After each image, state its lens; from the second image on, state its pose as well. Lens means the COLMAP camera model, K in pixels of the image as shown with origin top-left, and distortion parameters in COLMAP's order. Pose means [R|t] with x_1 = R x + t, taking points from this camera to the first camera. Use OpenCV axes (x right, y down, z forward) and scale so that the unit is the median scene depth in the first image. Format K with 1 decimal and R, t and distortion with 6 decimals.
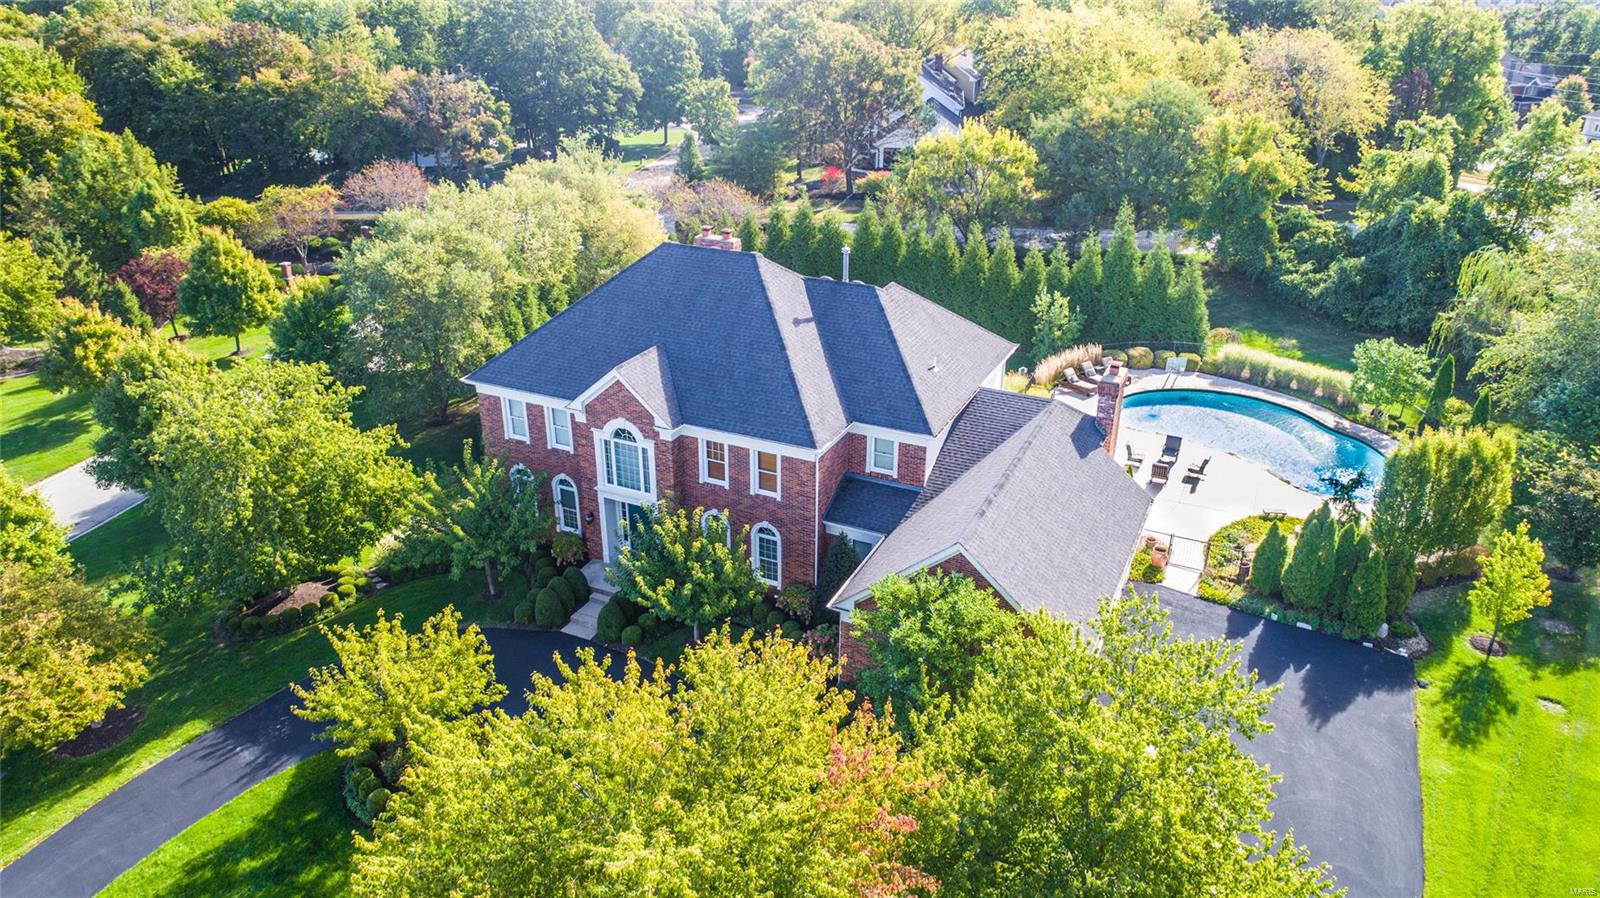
lens RADIAL K [[1097.8, 0, 804.8], [0, 1097.8, 447.3], [0, 0, 1]] dist [-0.004862, -0.001170]
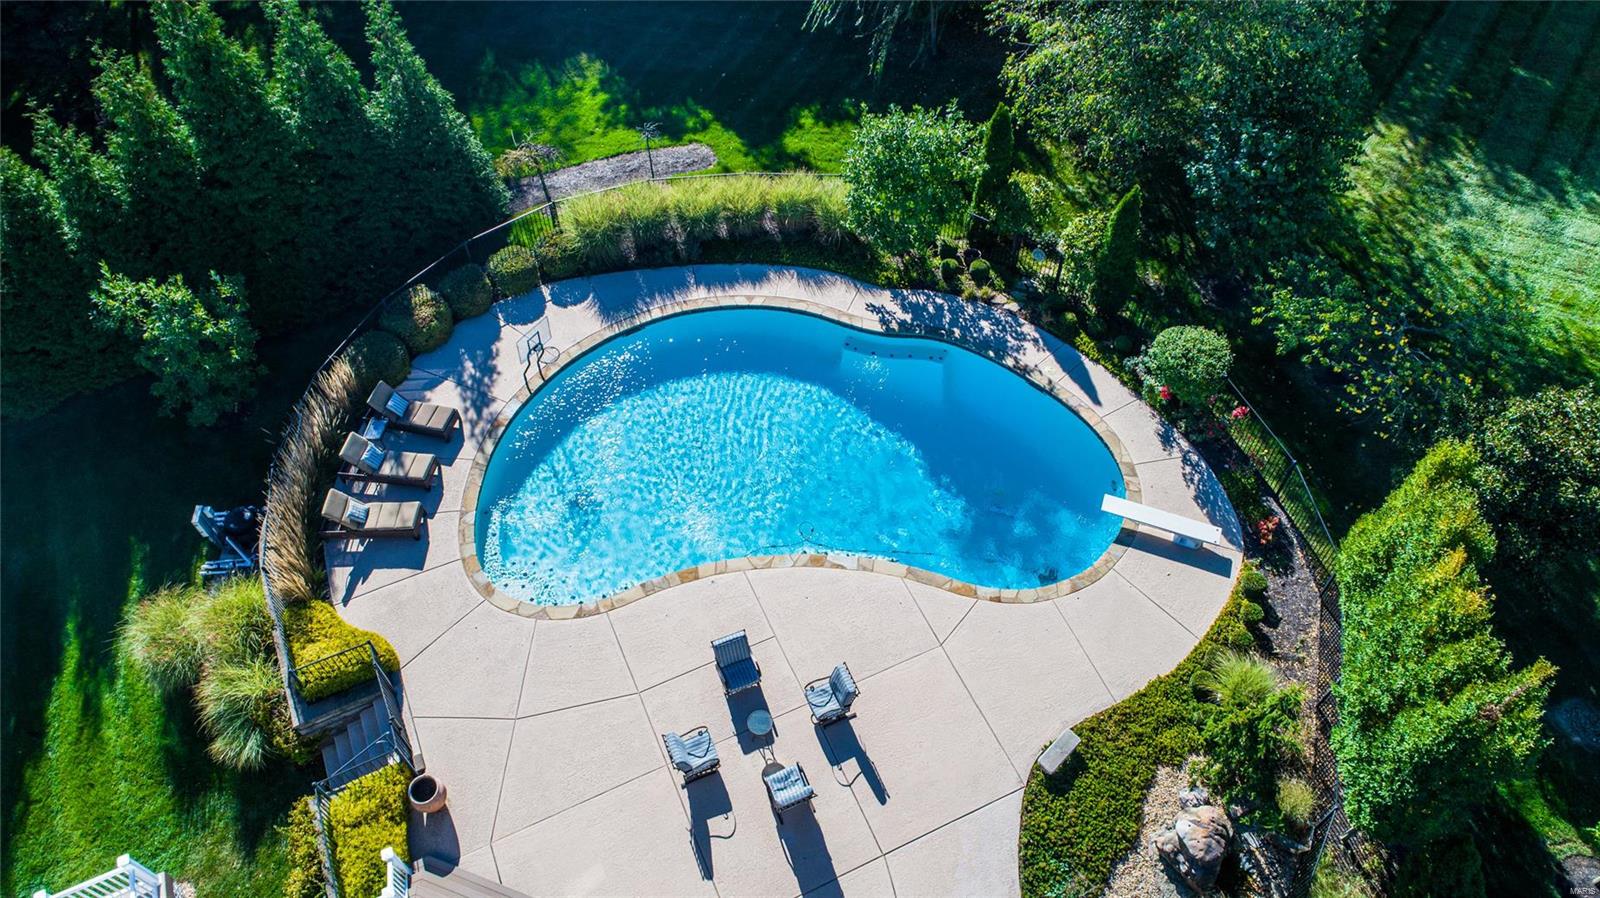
lens RADIAL K [[1102.0, 0, 831.9], [0, 1102.0, 449.3], [0, 0, 1]] dist [-0.003485, -0.001175]
pose [[0.636911, -0.615857, 0.463751, 0.281176], [0.329392, 0.761257, 0.558559, -0.371053], [-0.697026, -0.202996, 0.687712, 0.920901]]
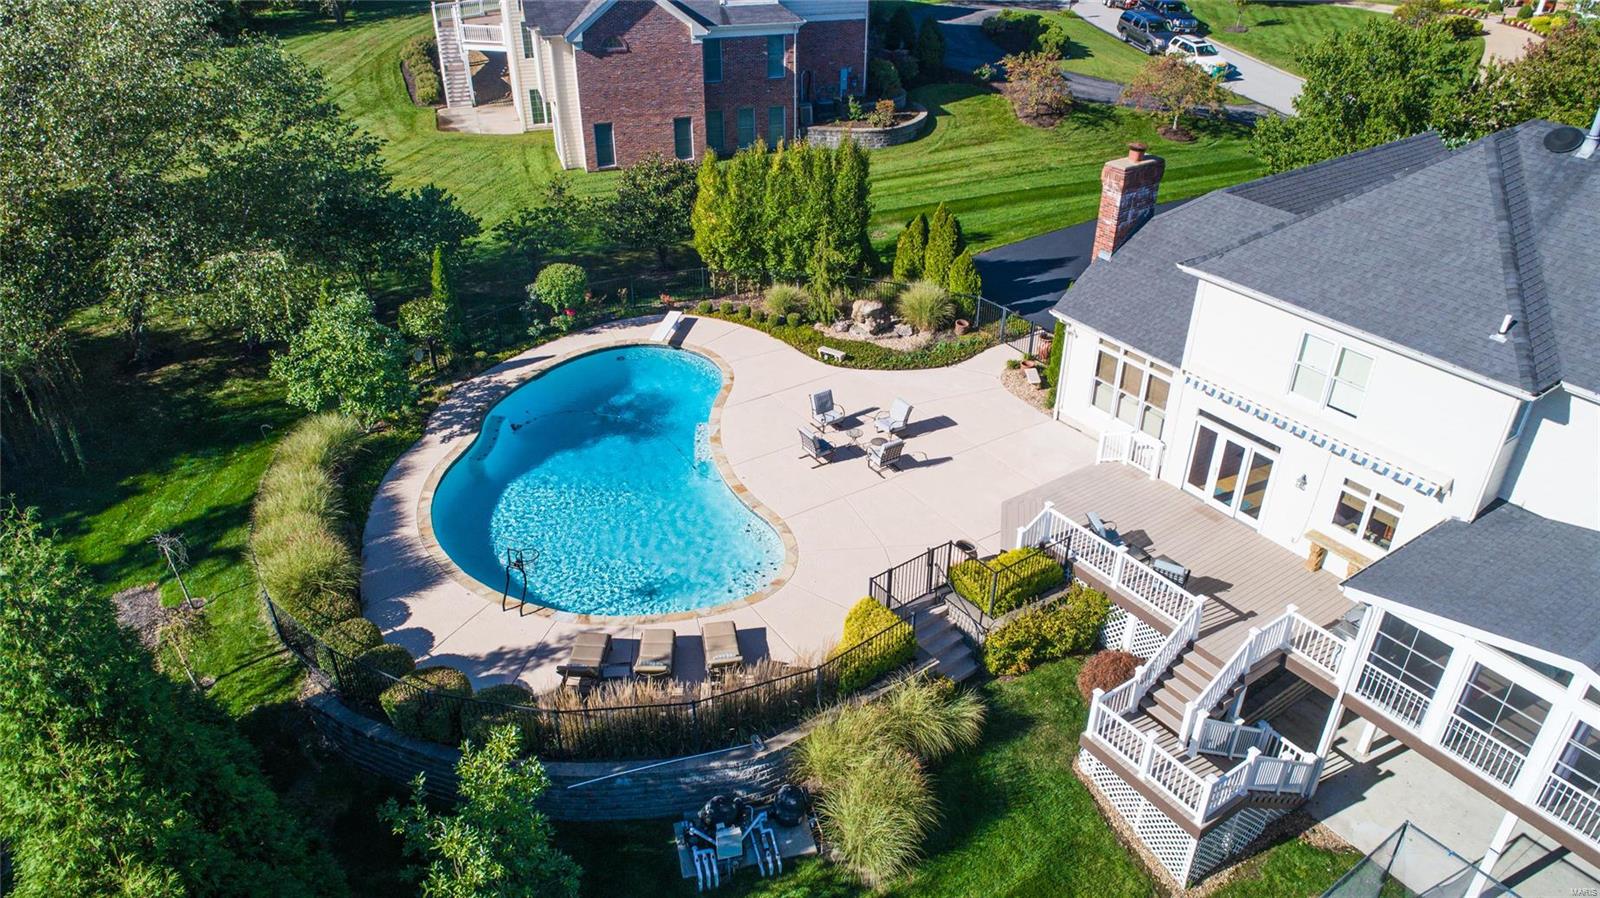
lens RADIAL K [[1097.8, 0, 804.8], [0, 1097.8, 447.3], [0, 0, 1]] dist [-0.004862, -0.001170]
pose [[-0.870969, -0.271021, 0.409831, 0.126871], [0.188842, 0.585397, 0.788447, -0.613927], [-0.453600, 0.764106, -0.458682, 1.667942]]
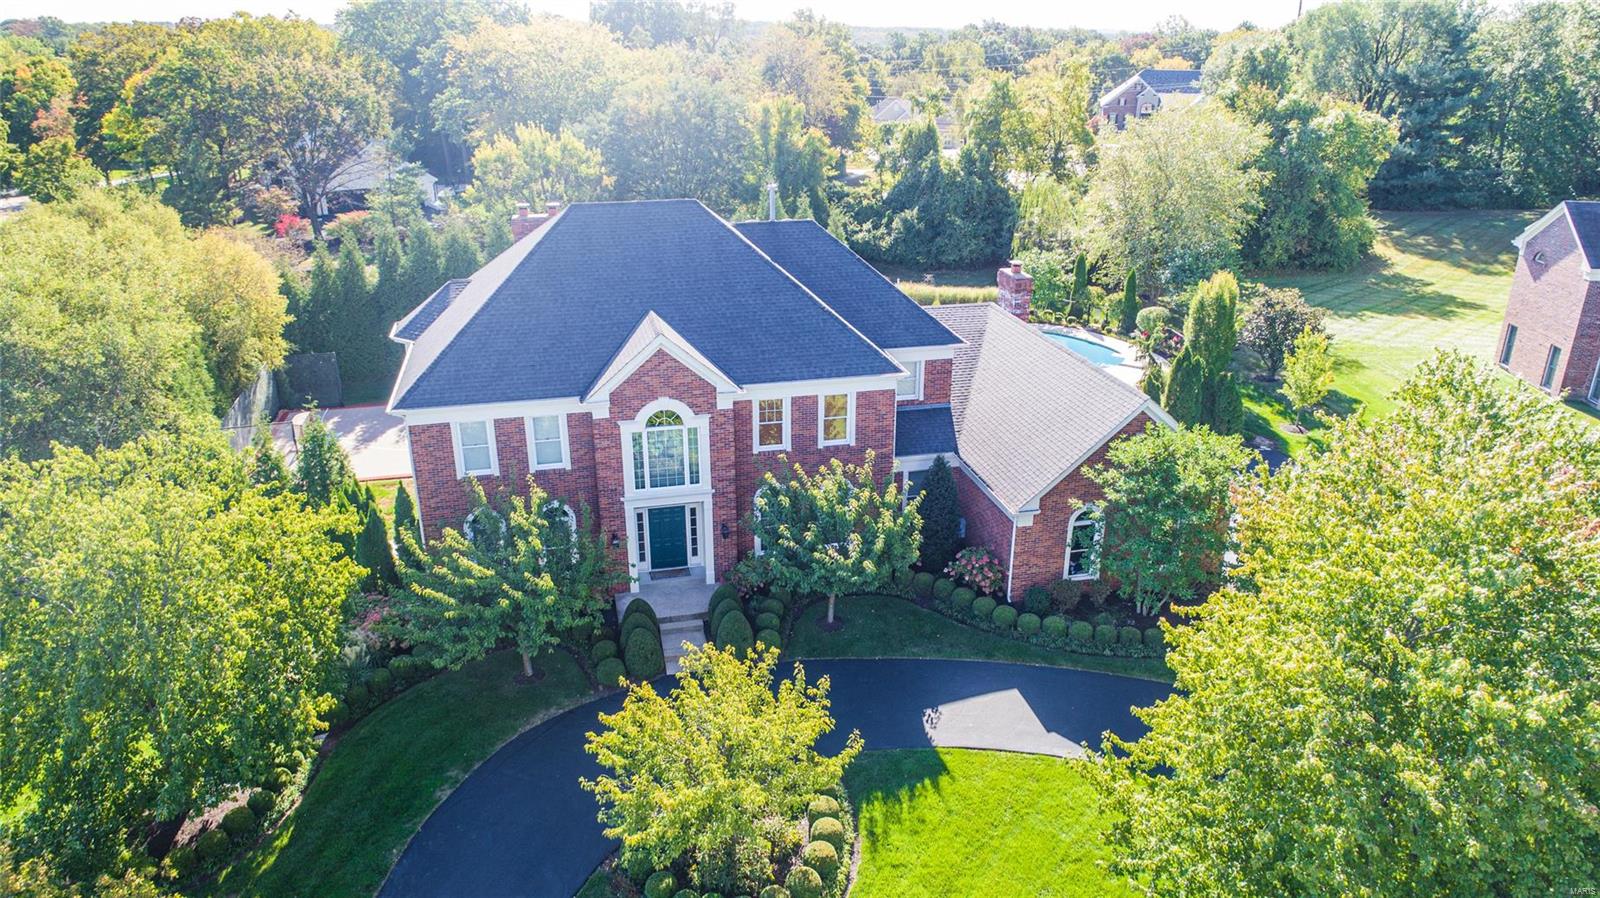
lens RADIAL K [[1094.4, 0, 800.0], [0, 1094.4, 449.0], [0, 0, 1]] dist [-0.003501, 0.003550]
pose [[0.787241, -0.233962, 0.570538, -0.546008], [0.267413, 0.963231, 0.026012, 0.015755], [-0.555646, 0.132092, 0.820859, 0.281691]]
